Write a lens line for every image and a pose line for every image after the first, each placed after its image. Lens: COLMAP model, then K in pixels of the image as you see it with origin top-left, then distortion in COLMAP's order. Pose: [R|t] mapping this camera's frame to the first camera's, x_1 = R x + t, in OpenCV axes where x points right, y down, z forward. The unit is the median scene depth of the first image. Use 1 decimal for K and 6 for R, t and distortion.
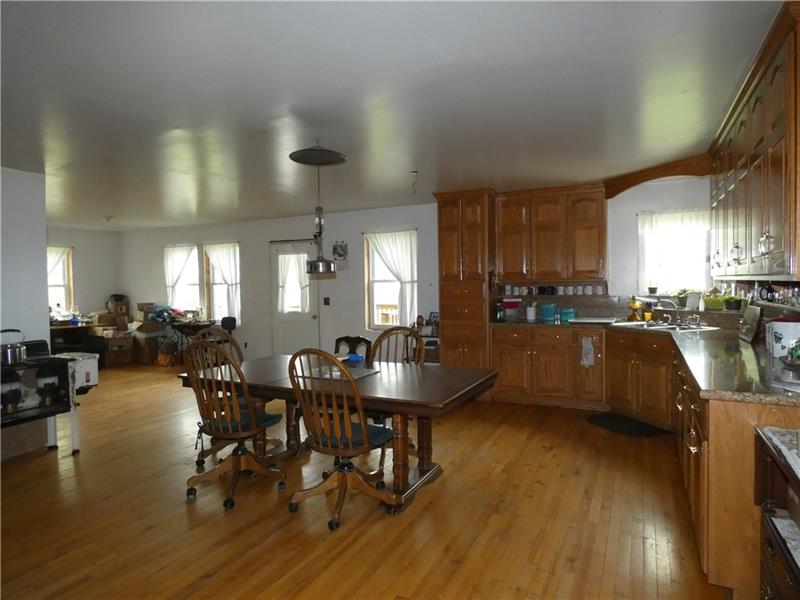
lens RADIAL K [[481.0, 0, 396.4], [0, 481.0, 300.7], [0, 0, 1]] dist [-0.007041, -0.002893]
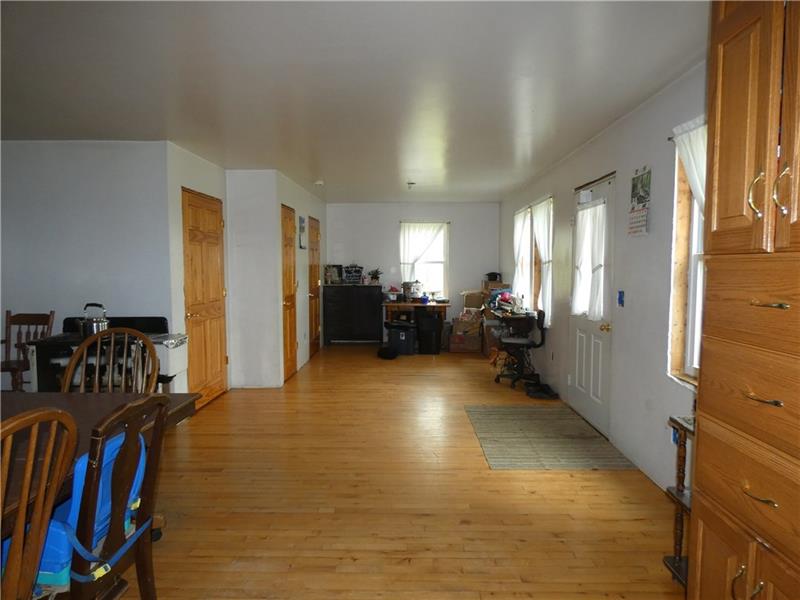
lens RADIAL K [[481.0, 0, 398.5], [0, 481.0, 300.2], [0, 0, 1]] dist [-0.007041, -0.002893]
pose [[0.416557, 0.079017, -0.905669, 0.198313], [-0.037416, 0.996862, 0.069764, -0.022037], [0.908339, 0.004826, 0.418206, 0.581256]]
